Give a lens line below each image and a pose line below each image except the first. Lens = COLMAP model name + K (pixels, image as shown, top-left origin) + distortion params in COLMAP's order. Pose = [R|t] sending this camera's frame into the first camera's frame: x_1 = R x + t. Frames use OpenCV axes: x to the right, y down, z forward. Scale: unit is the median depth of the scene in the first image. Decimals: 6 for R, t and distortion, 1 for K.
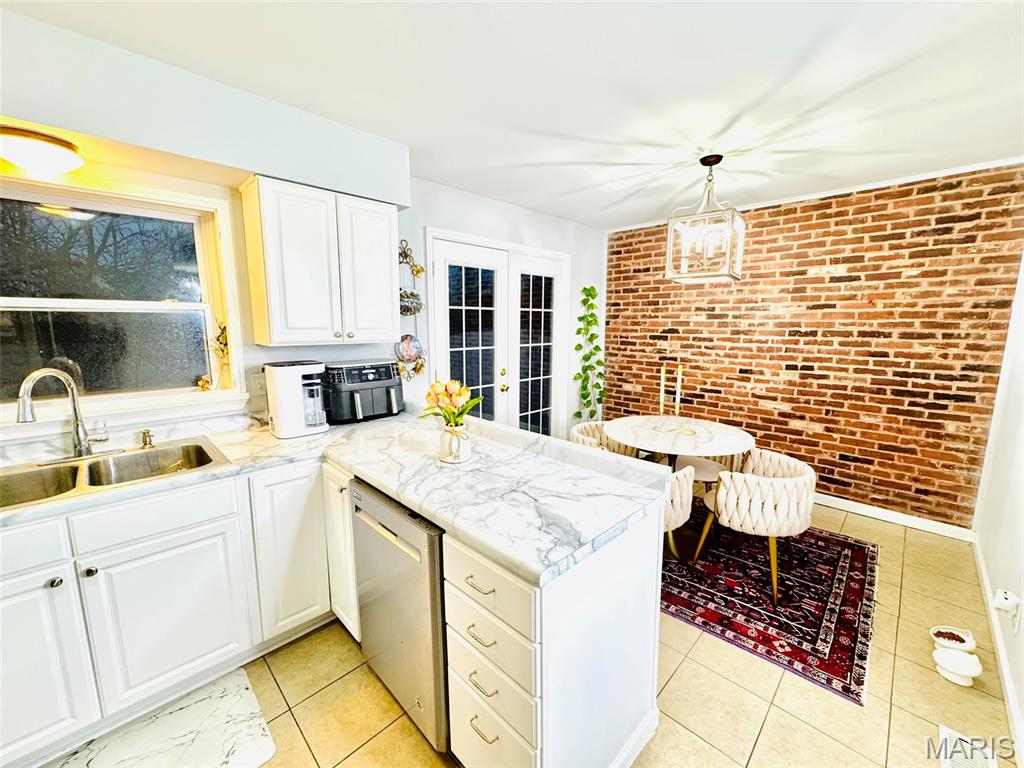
lens RADIAL K [[408.9, 0, 512.0], [0, 408.9, 384.0], [0, 0, 1]] dist [0.000440, -0.000260]
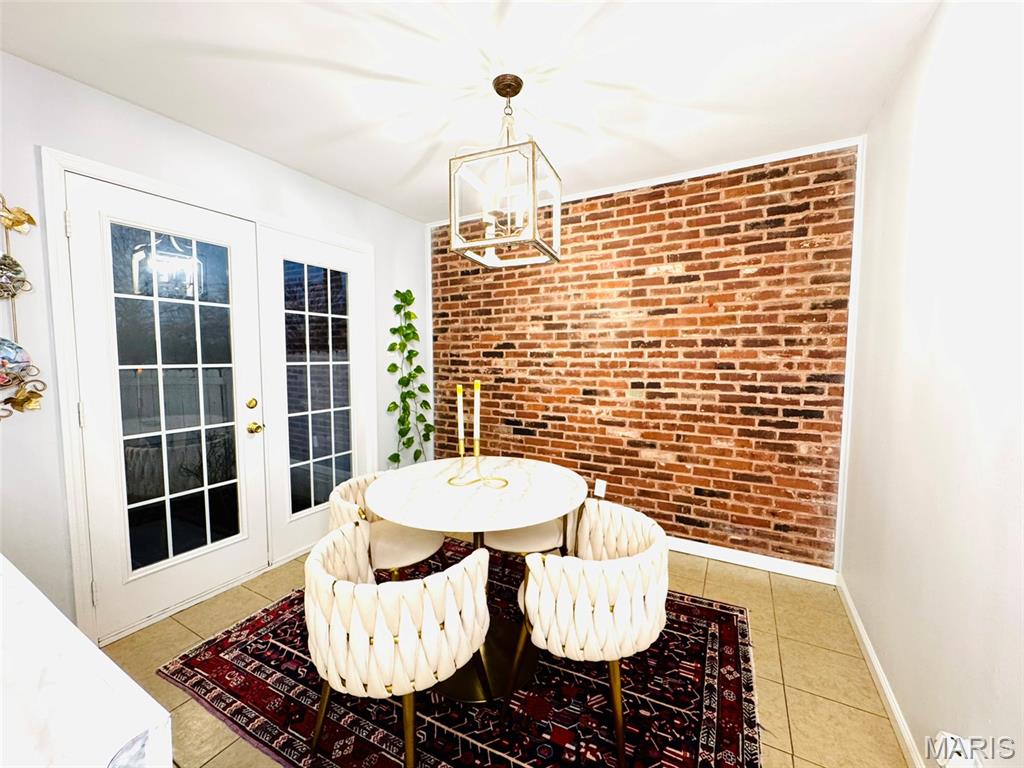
lens RADIAL K [[408.9, 0, 512.0], [0, 408.9, 384.0], [0, 0, 1]] dist [0.000440, -0.000260]
pose [[0.963449, -0.020933, 0.267074, 0.250588], [0.042768, 0.996175, -0.076200, 0.010108], [-0.264458, 0.084837, 0.960659, 0.312520]]
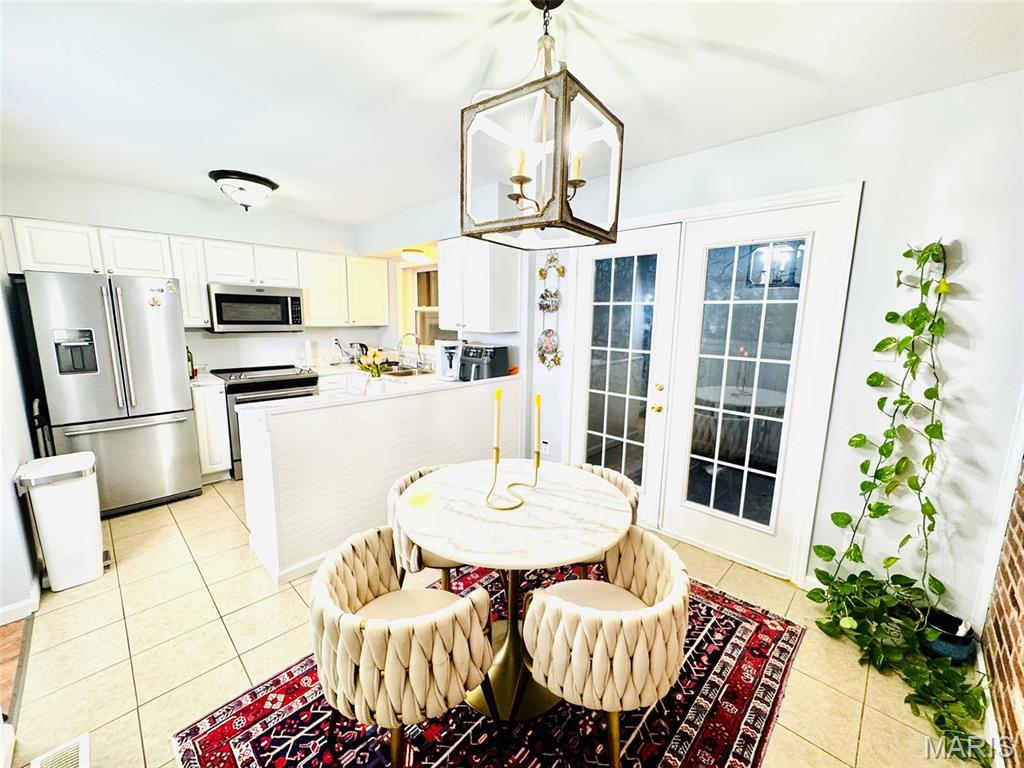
lens RADIAL K [[408.9, 0, 512.0], [0, 408.9, 384.0], [0, 0, 1]] dist [0.000440, -0.000260]
pose [[0.015214, 0.162884, -0.986528, 0.877926], [-0.163663, 0.973741, 0.158249, -0.132020], [0.986399, 0.159050, 0.041473, 0.847188]]
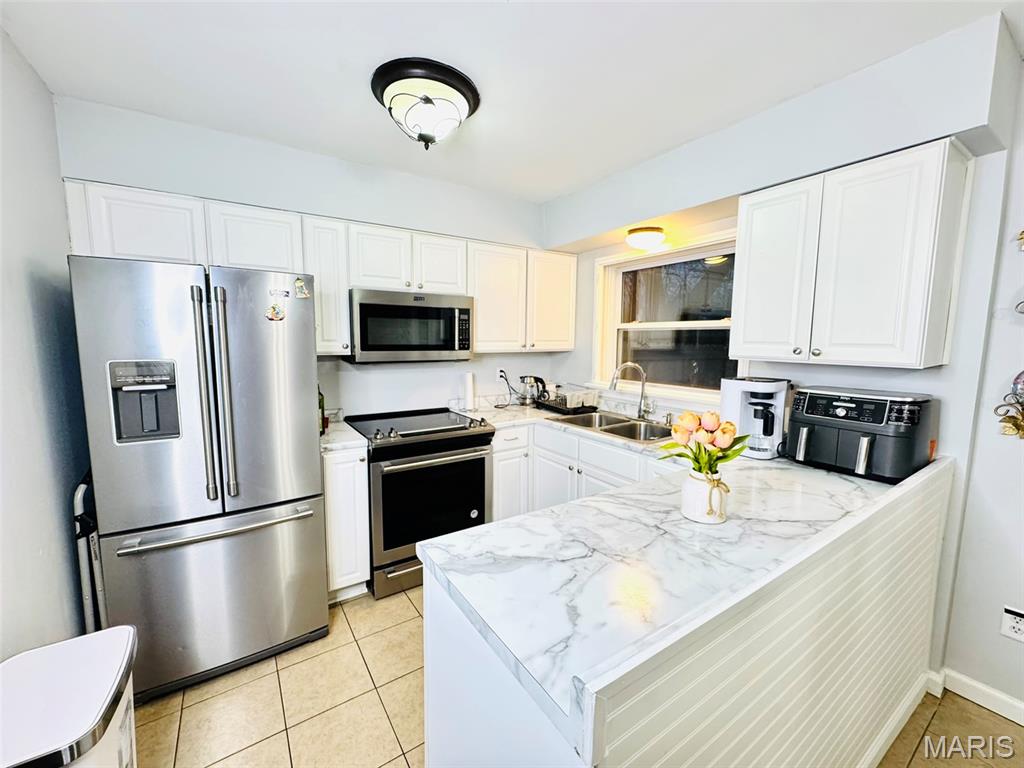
lens RADIAL K [[407.7, 0, 512.0], [0, 407.7, 384.0], [0, 0, 1]] dist [-0.000924, -0.000168]
pose [[-0.194127, 0.106538, -0.975174, 0.345952], [-0.153643, 0.978514, 0.137489, -0.057831], [0.968870, 0.176519, -0.173587, 0.431704]]
